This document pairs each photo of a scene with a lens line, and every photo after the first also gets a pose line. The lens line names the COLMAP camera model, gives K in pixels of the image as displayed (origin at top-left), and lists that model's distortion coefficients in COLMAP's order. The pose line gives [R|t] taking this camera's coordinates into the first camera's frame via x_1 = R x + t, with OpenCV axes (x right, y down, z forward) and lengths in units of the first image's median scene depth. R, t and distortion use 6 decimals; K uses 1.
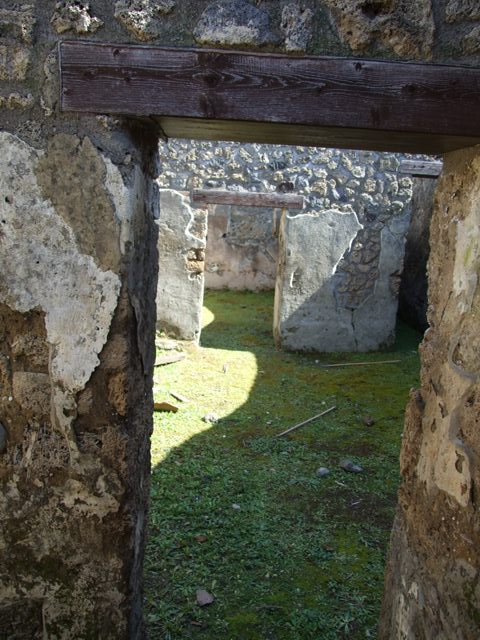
lens RADIAL K [[539.7, 0, 240.0], [0, 539.7, 320.0], [0, 0, 1]] dist [-0.075162, 0.065649]
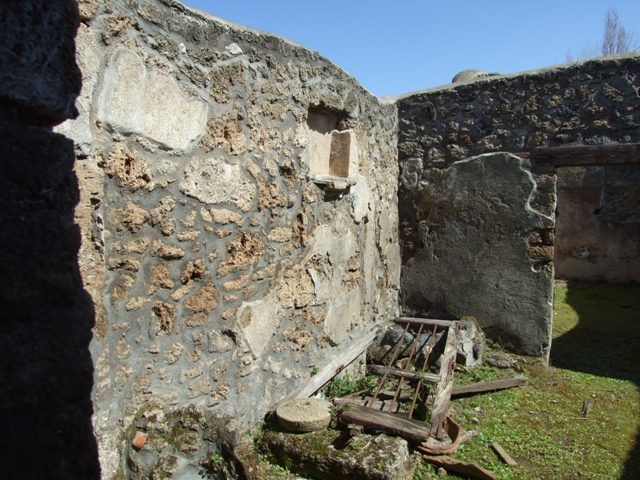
lens RADIAL K [[539.7, 0, 318.7], [0, 539.7, 229.0], [0, 0, 1]] dist [-0.075162, 0.065649]
pose [[0.859258, -0.034033, -0.510408, 0.028948], [-0.037552, 0.990896, -0.129288, -0.030128], [0.510162, 0.130259, 0.850158, 0.255246]]
